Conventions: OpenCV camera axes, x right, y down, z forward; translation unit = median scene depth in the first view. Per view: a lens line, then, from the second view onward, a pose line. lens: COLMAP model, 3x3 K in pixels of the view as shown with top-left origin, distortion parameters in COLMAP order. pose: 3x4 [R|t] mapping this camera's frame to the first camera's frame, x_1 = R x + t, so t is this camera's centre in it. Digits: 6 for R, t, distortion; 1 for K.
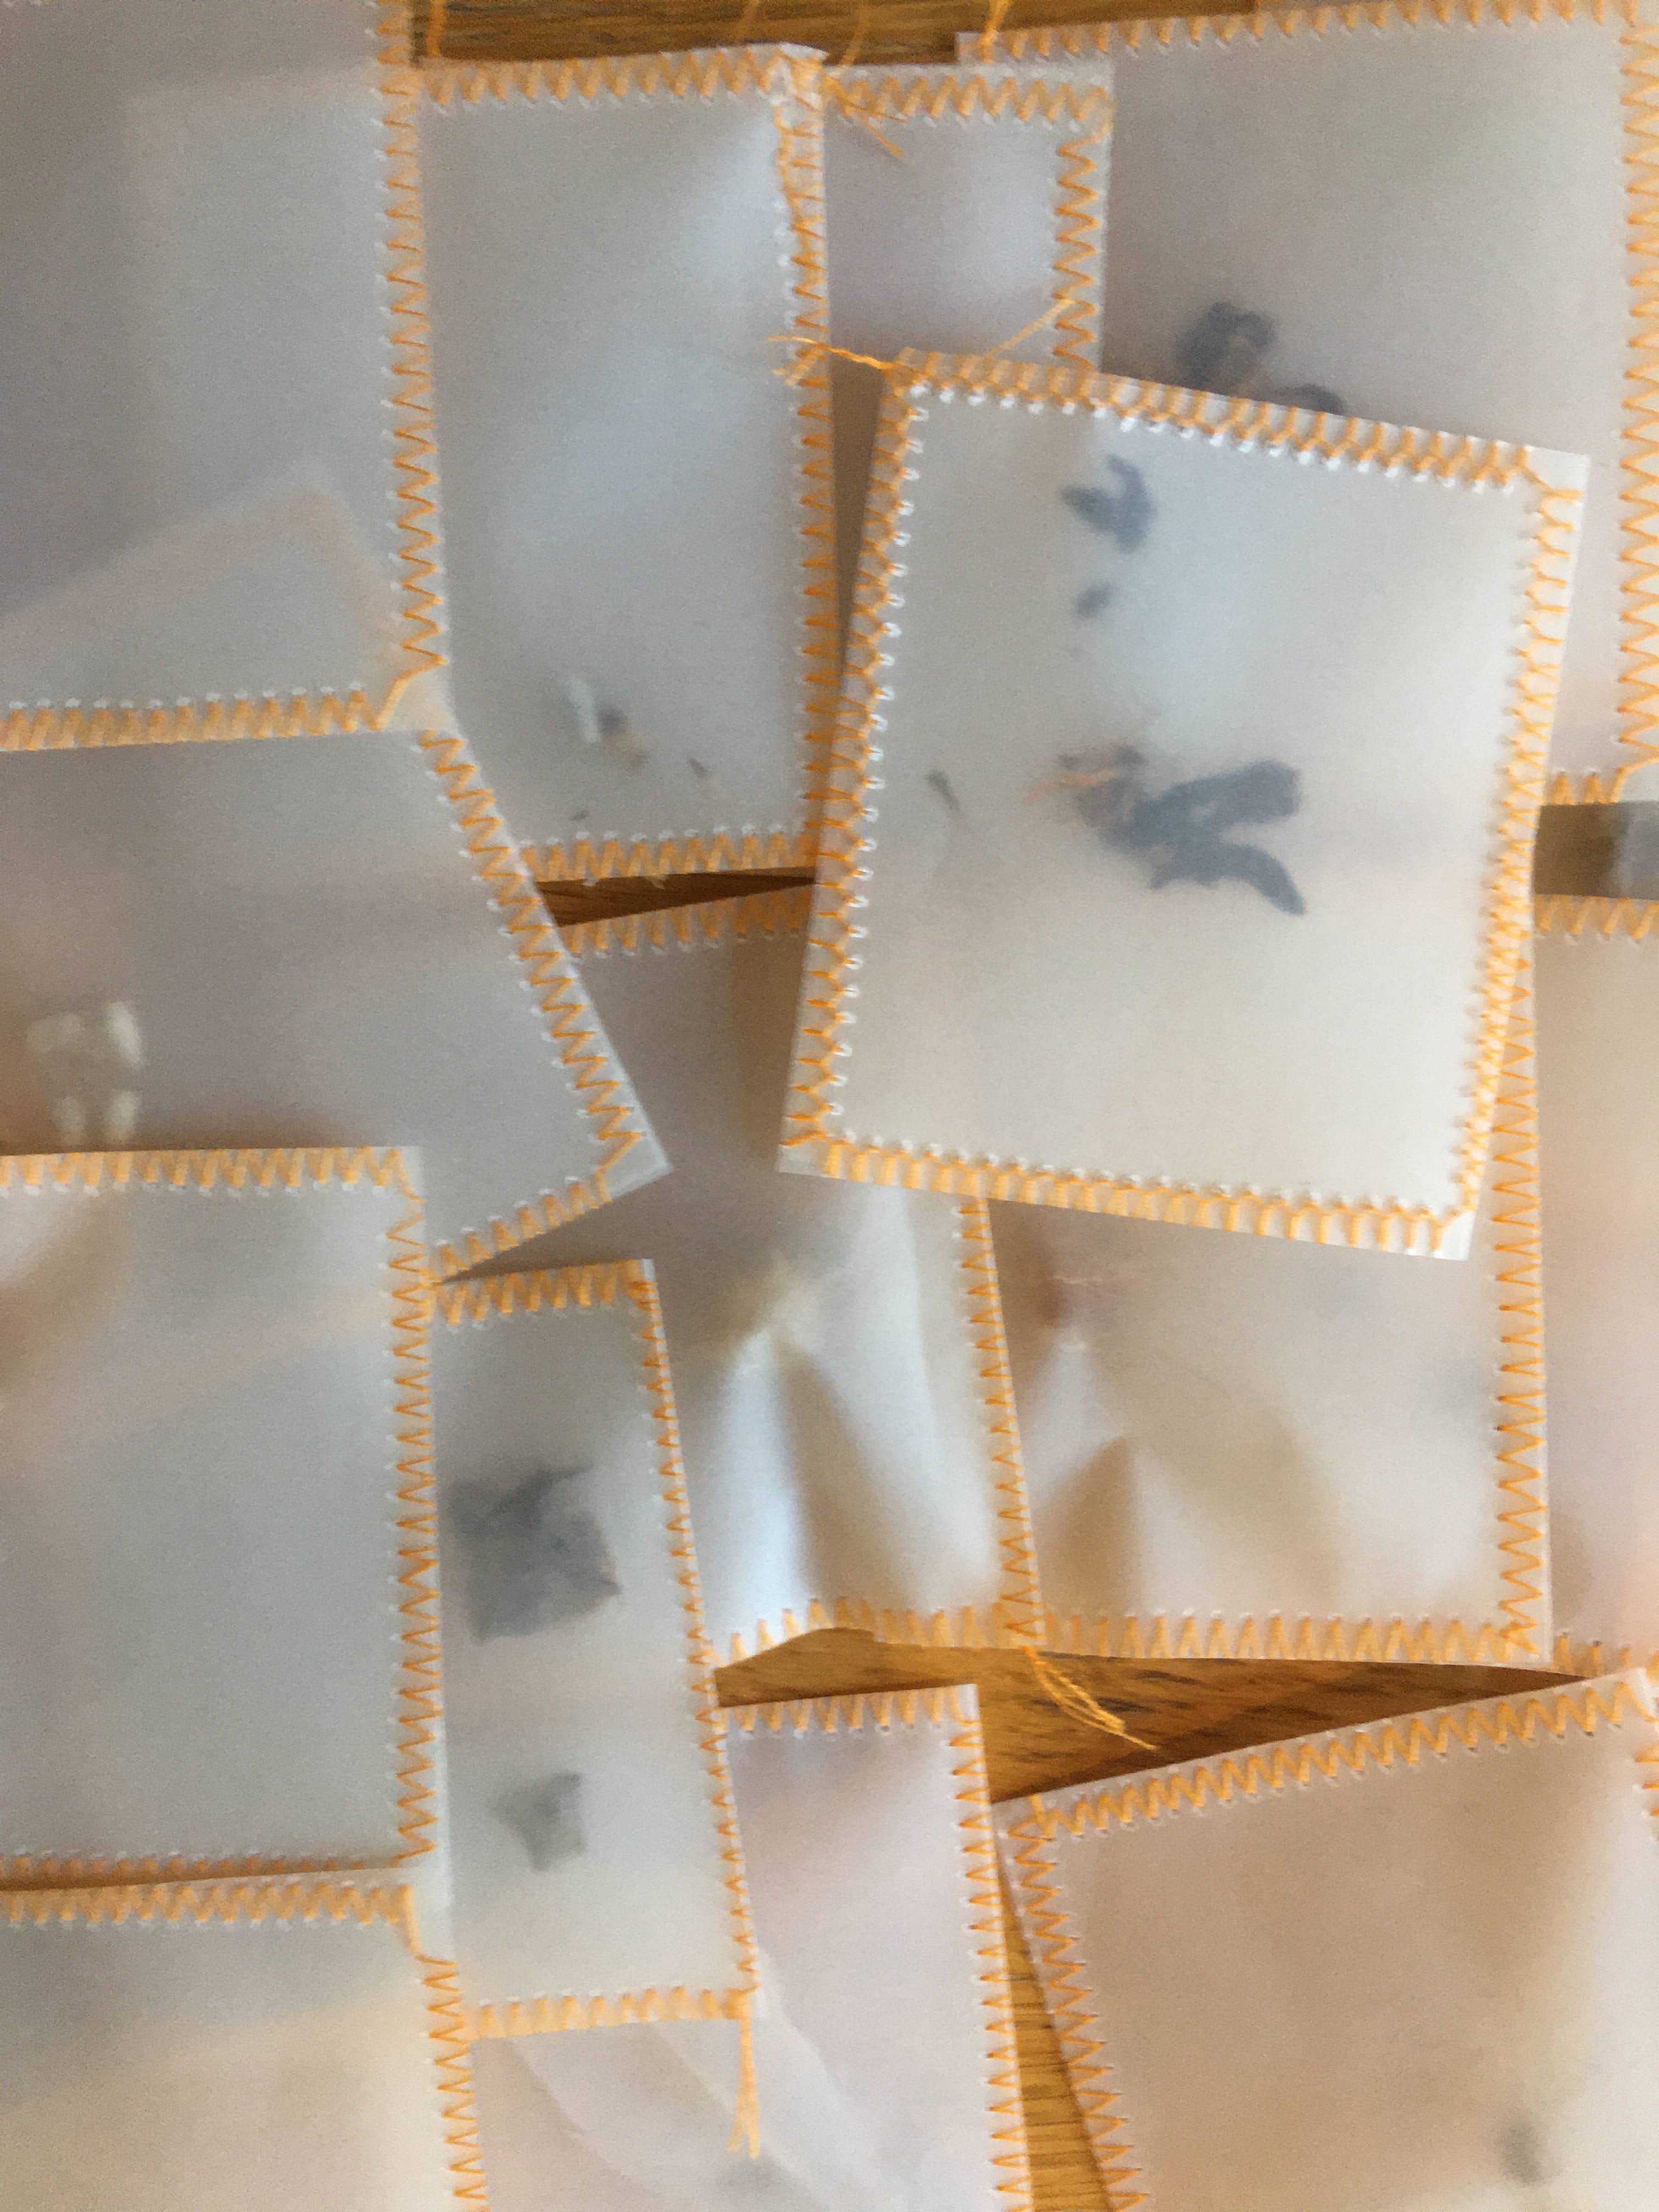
lens RADIAL K [[1935.3, 0, 829.5], [0, 1935.3, 1106.0], [0, 0, 1]] dist [0.143099, -0.277296]
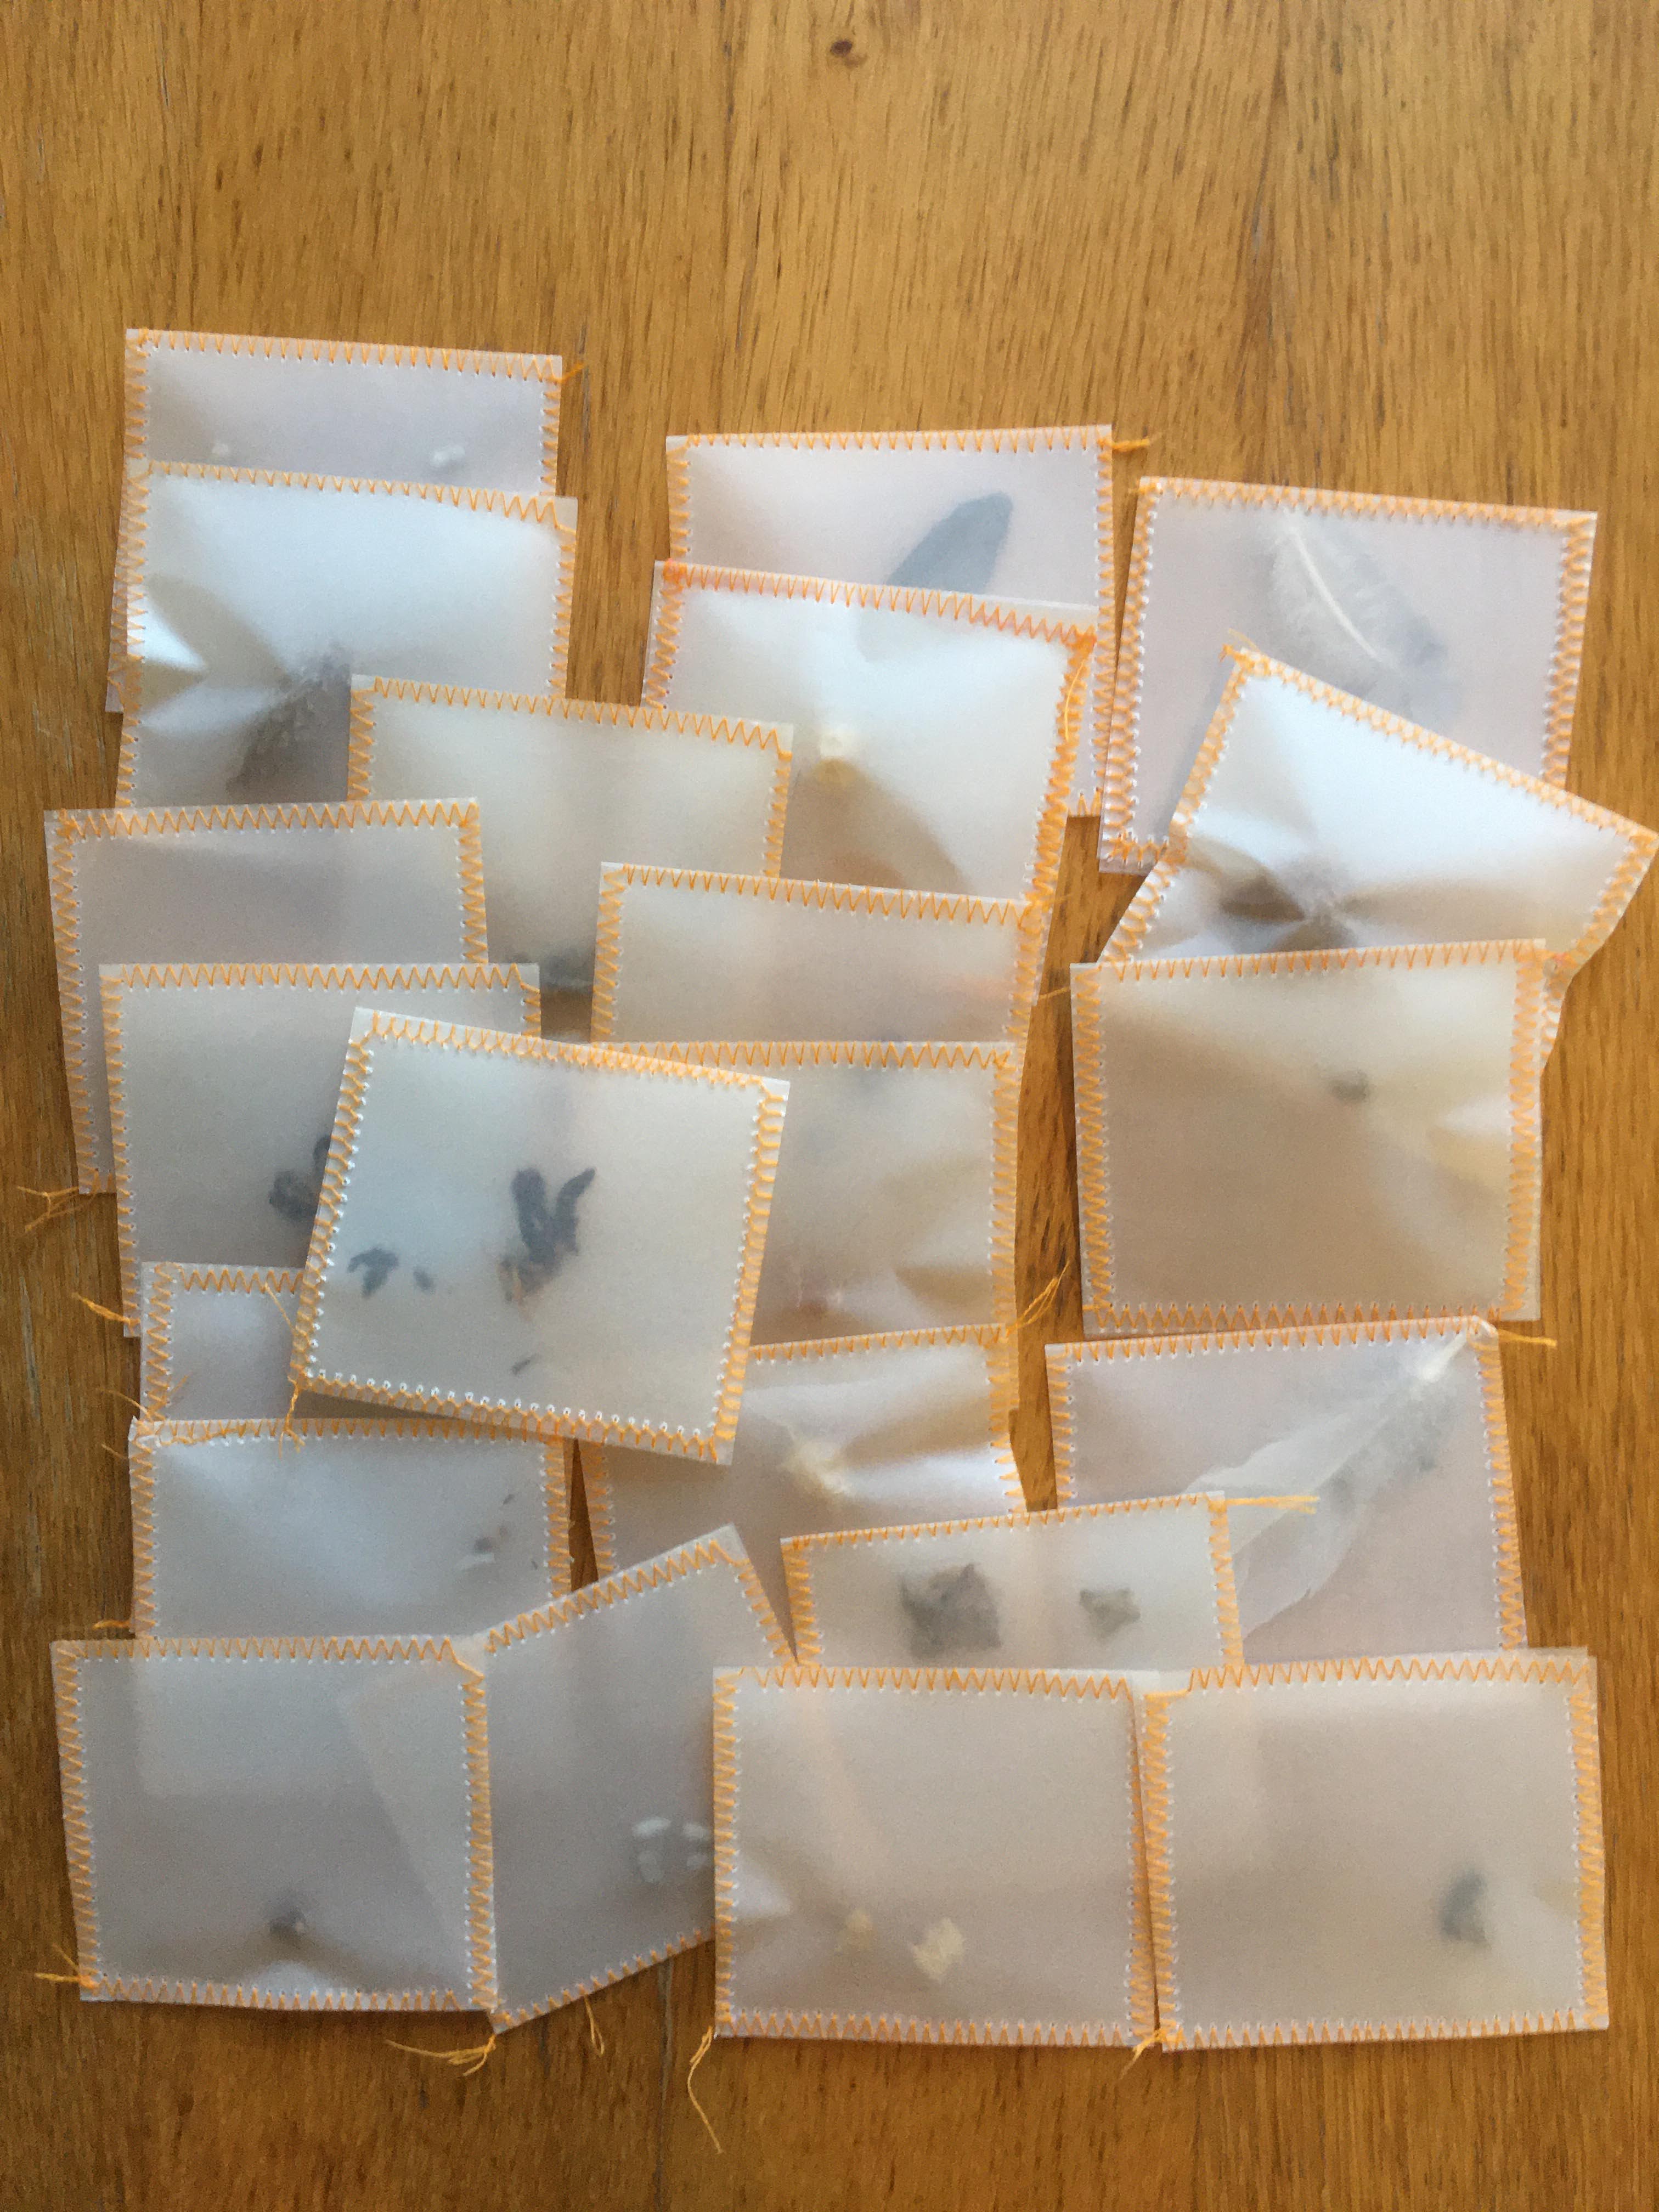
lens RADIAL K [[1870.9, 0, 829.5], [0, 1870.9, 1106.0], [0, 0, 1]] dist [0.129306, -0.209491]
pose [[0.024576, -0.999463, -0.021657, 0.341406], [0.992763, 0.026947, -0.117024, 0.315159], [0.117545, -0.018624, 0.992893, -0.688067]]
